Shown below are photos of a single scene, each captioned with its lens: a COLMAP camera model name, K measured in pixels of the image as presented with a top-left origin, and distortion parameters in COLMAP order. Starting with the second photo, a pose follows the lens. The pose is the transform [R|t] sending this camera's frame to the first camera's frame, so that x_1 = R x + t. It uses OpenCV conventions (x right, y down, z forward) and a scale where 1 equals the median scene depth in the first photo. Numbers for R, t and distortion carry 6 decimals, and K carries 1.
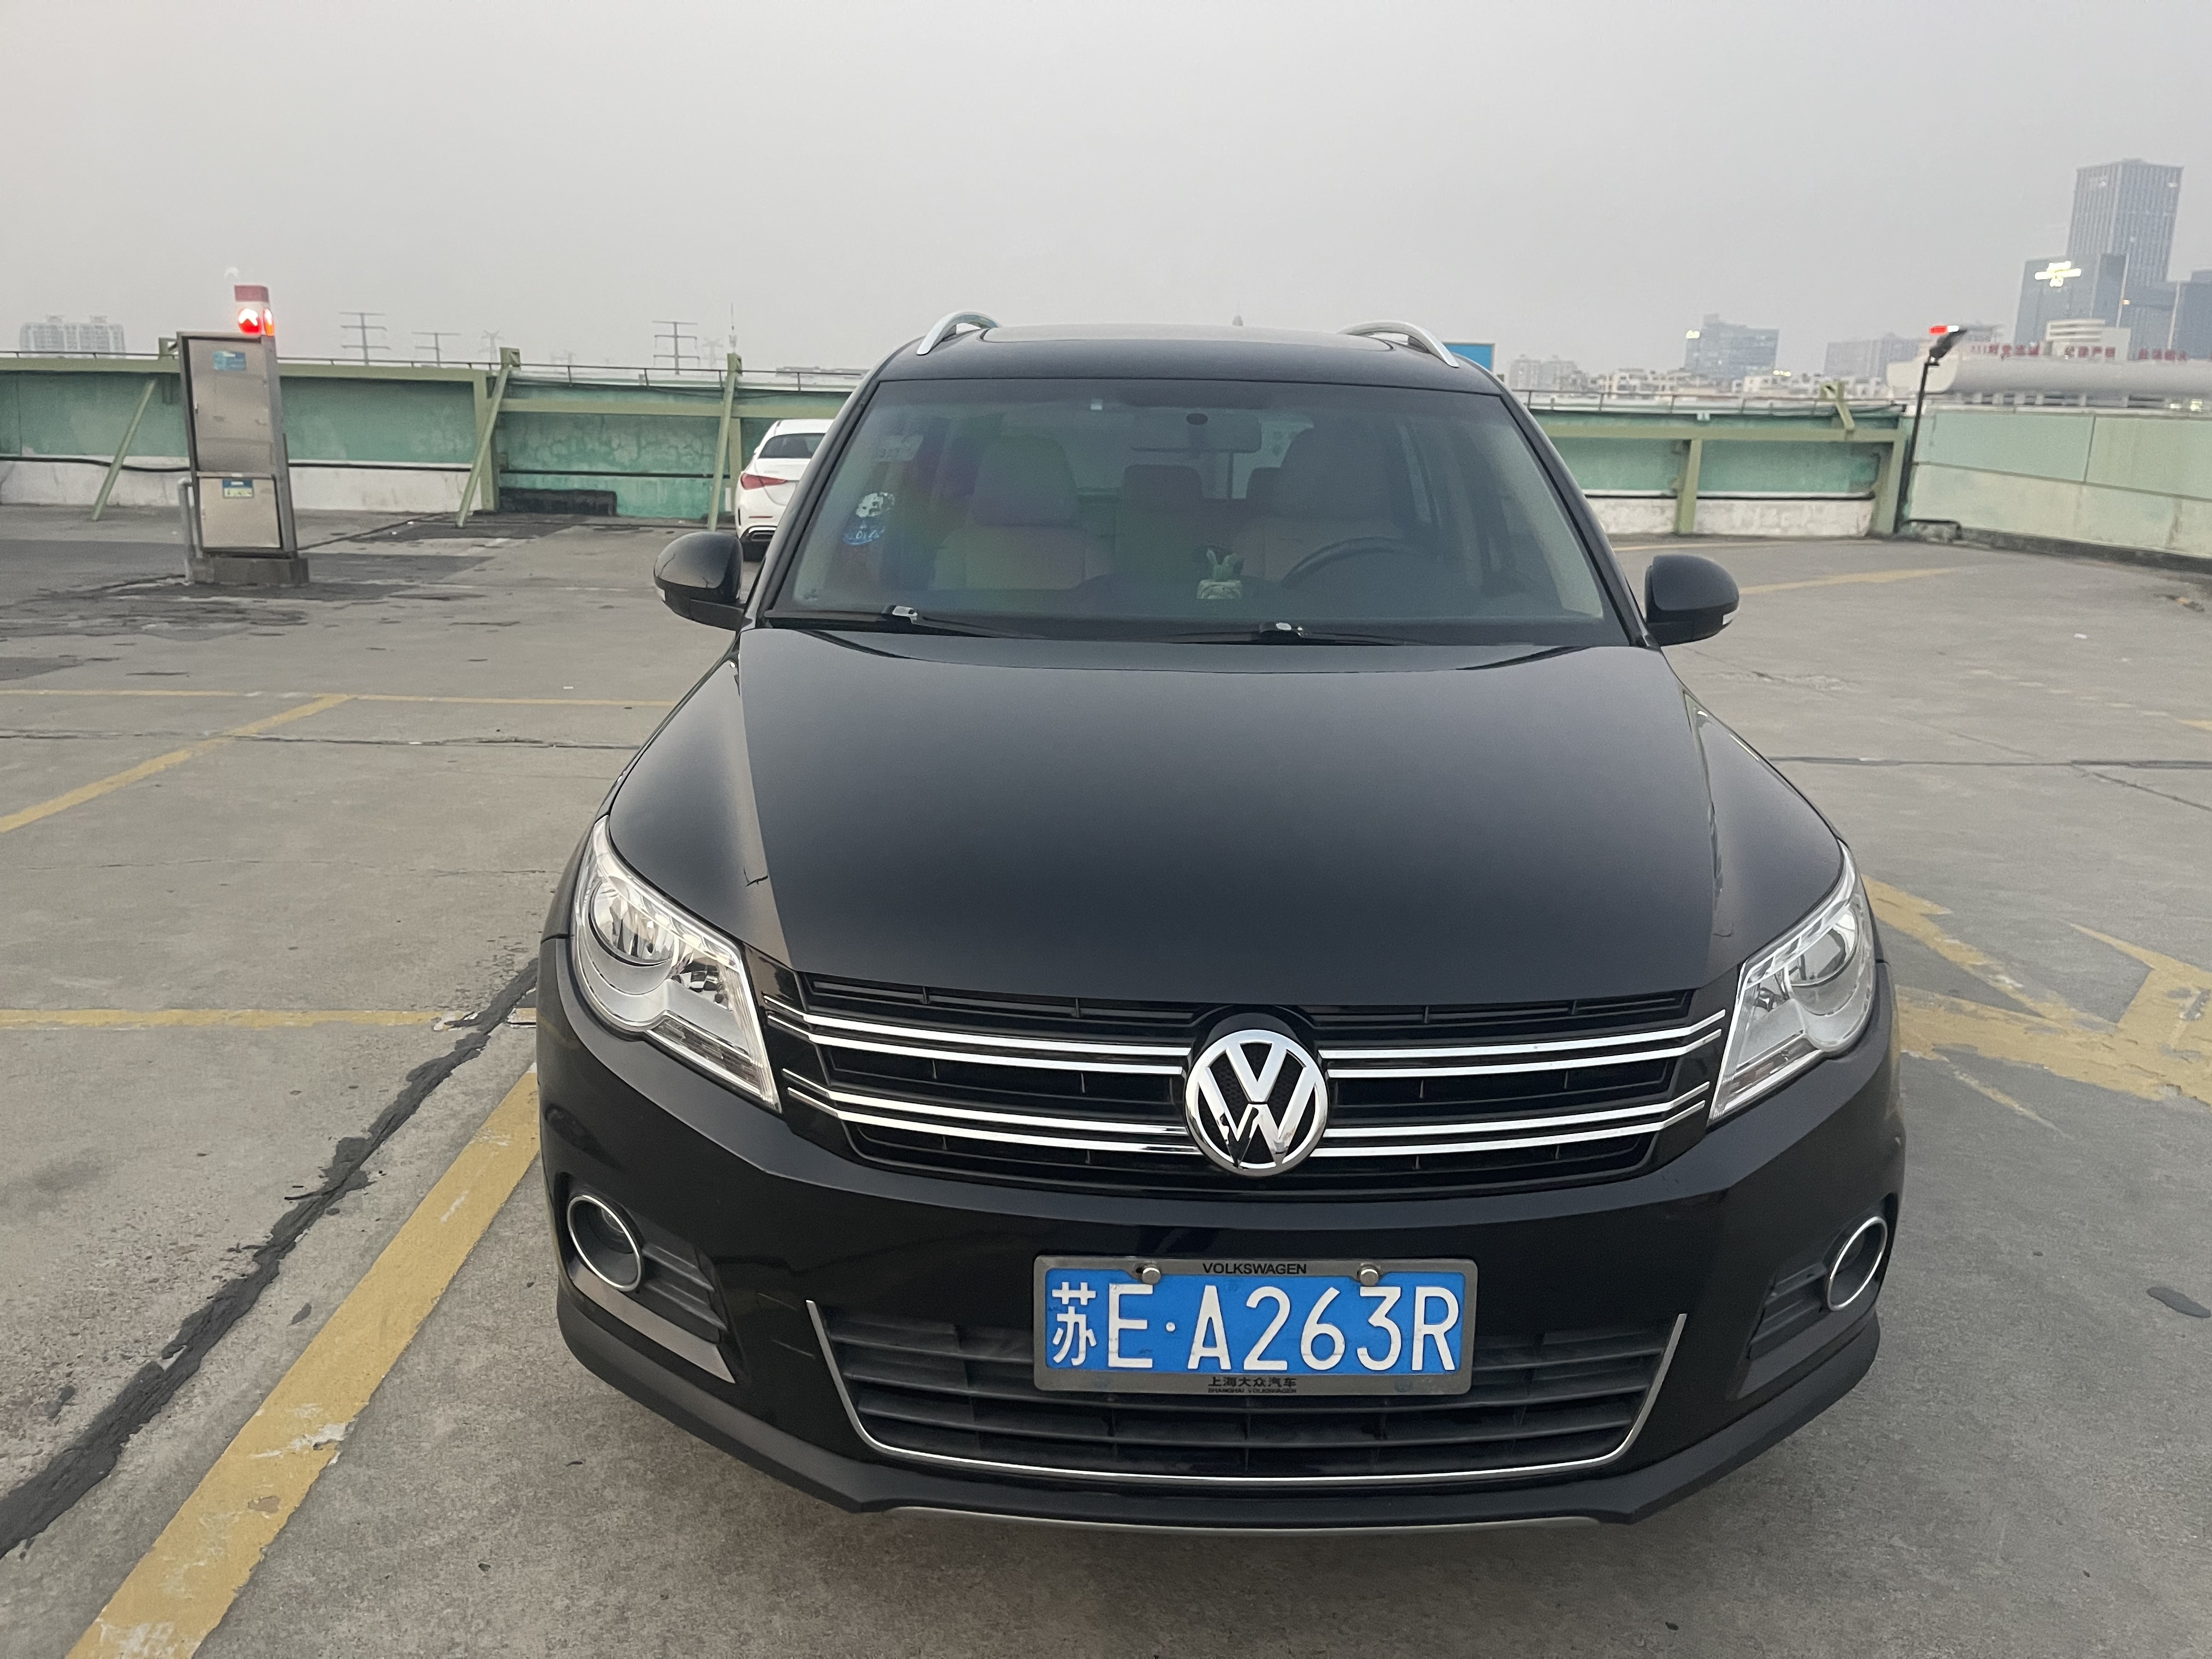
lens RADIAL K [[1657.2, 0, 1106.0], [0, 1657.2, 829.5], [0, 0, 1]] dist [0.056792, -0.071237]
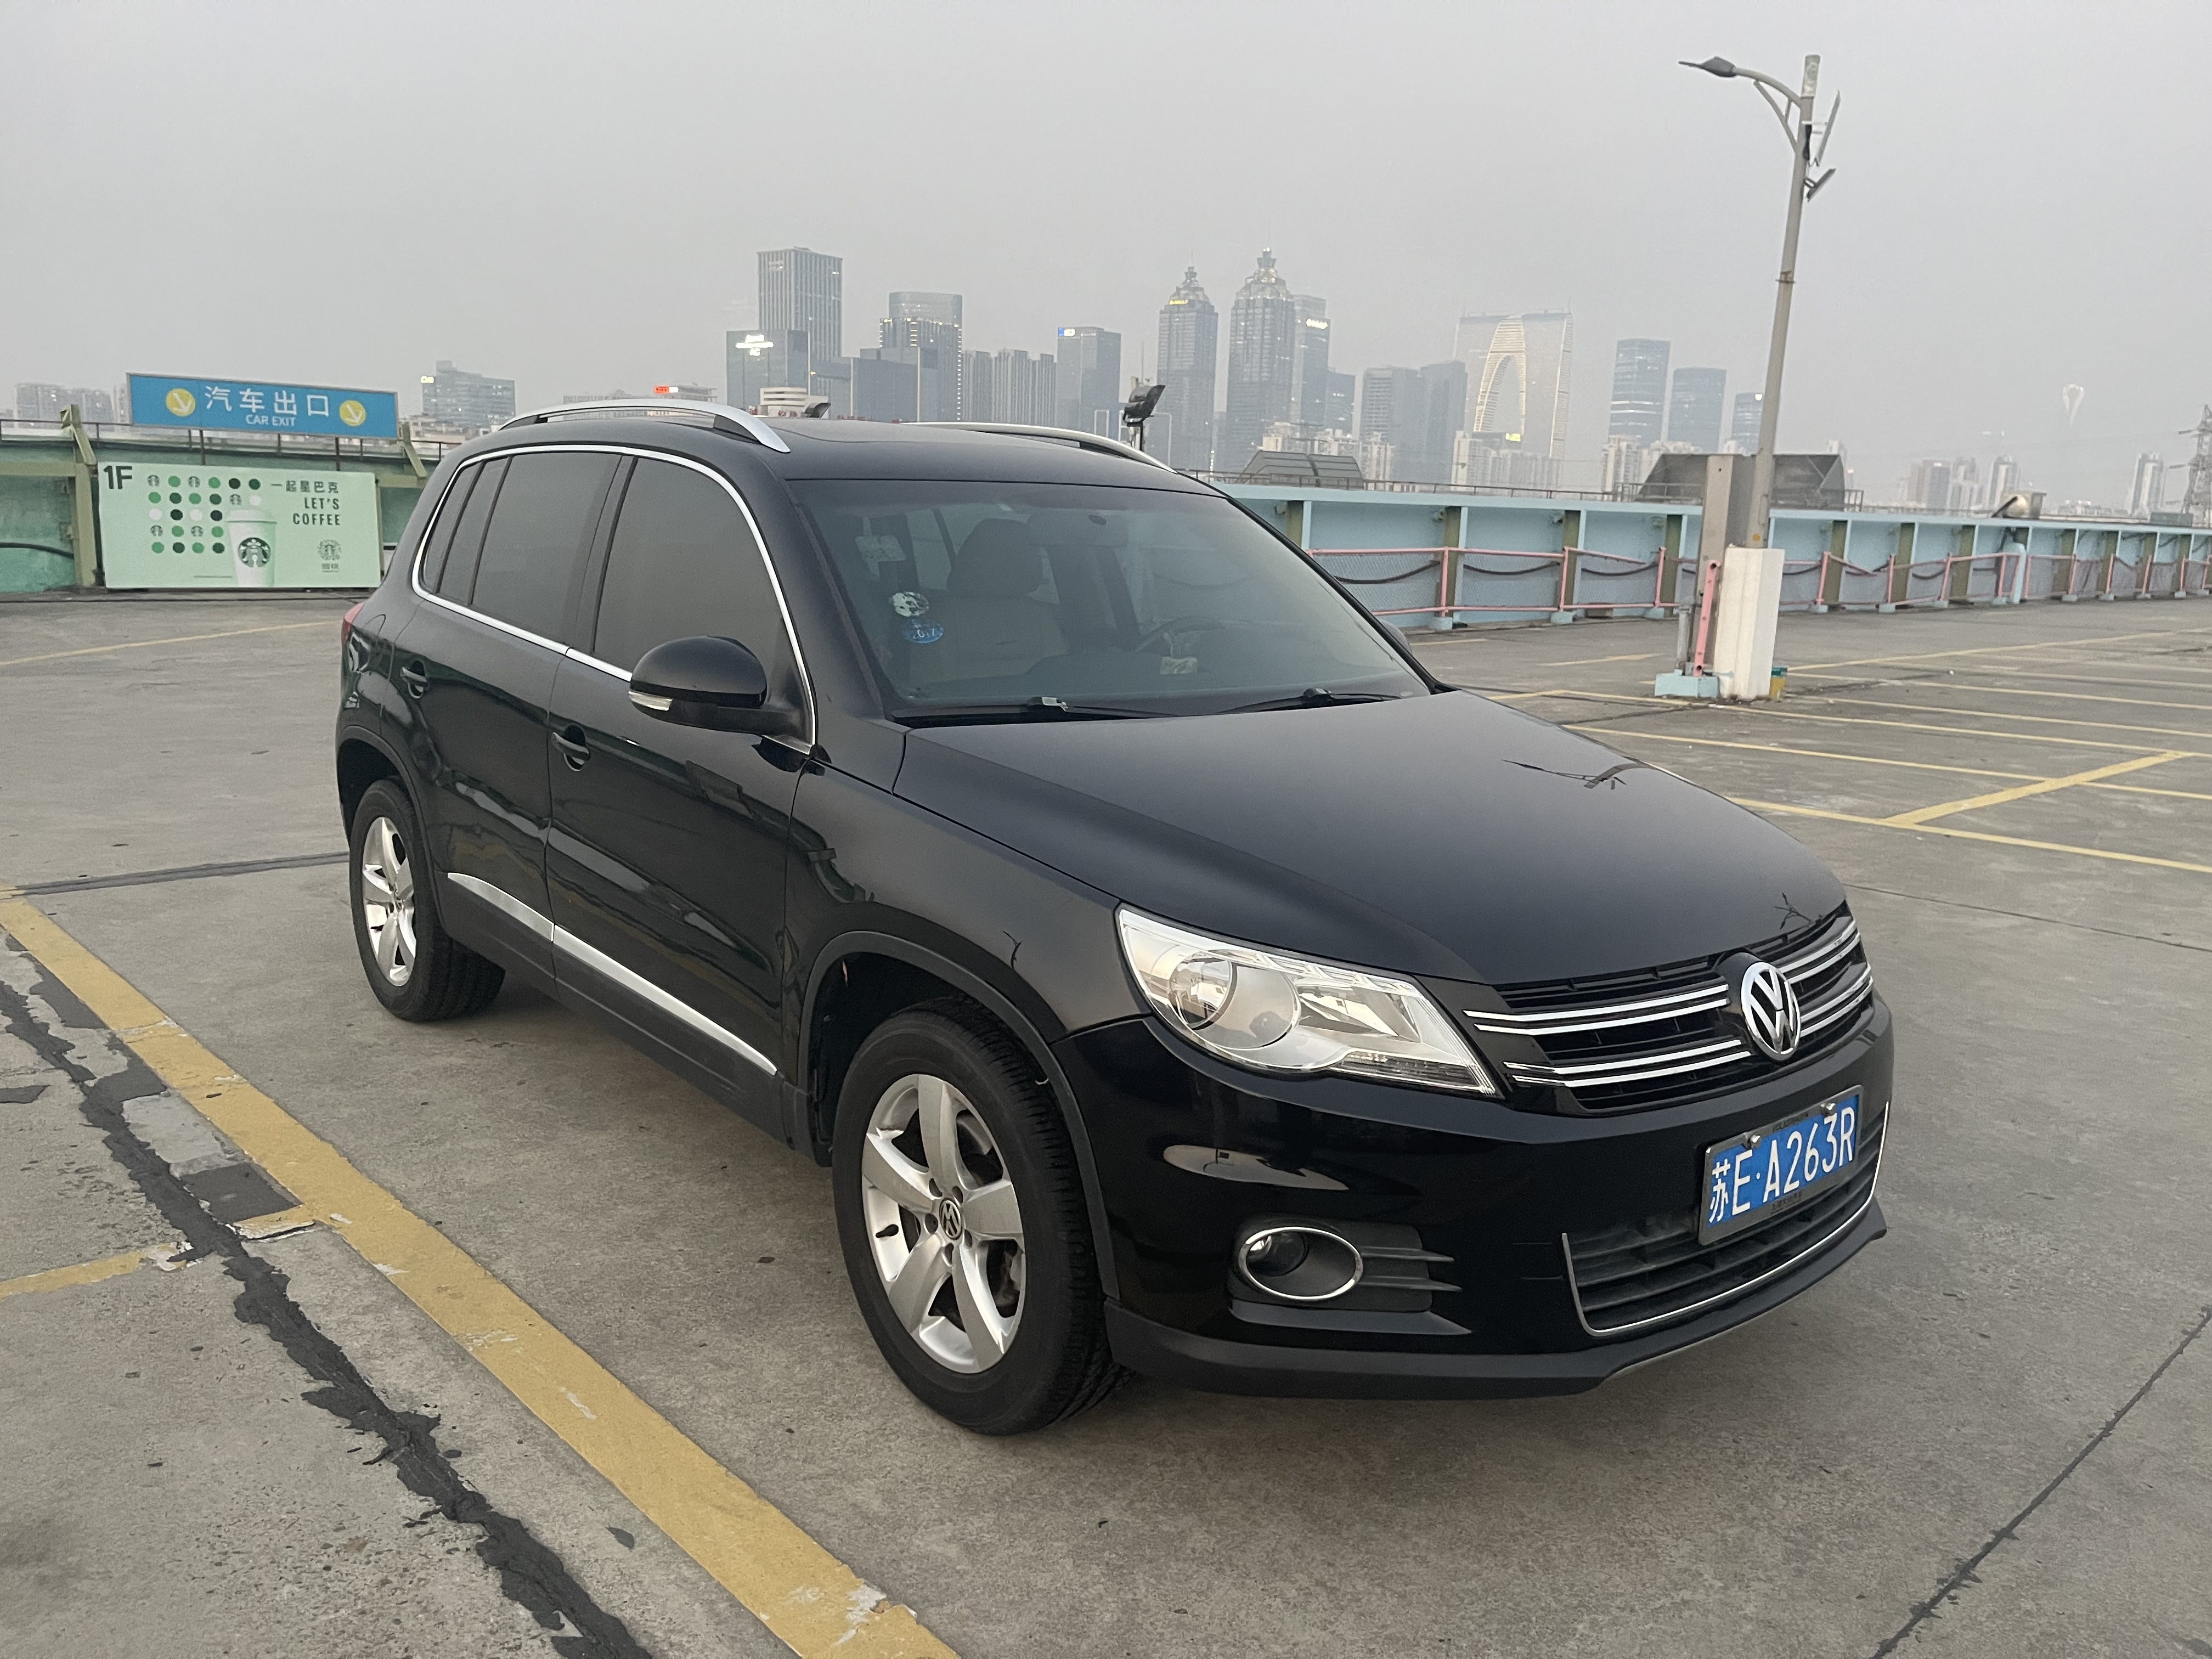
lens RADIAL K [[1657.2, 0, 1106.0], [0, 1657.2, 829.5], [0, 0, 1]] dist [0.056792, -0.071237]
pose [[0.774802, -0.118513, 0.620996, -1.253444], [0.135442, 0.990582, 0.020058, -0.102594], [-0.617525, 0.068568, 0.783557, 0.195209]]
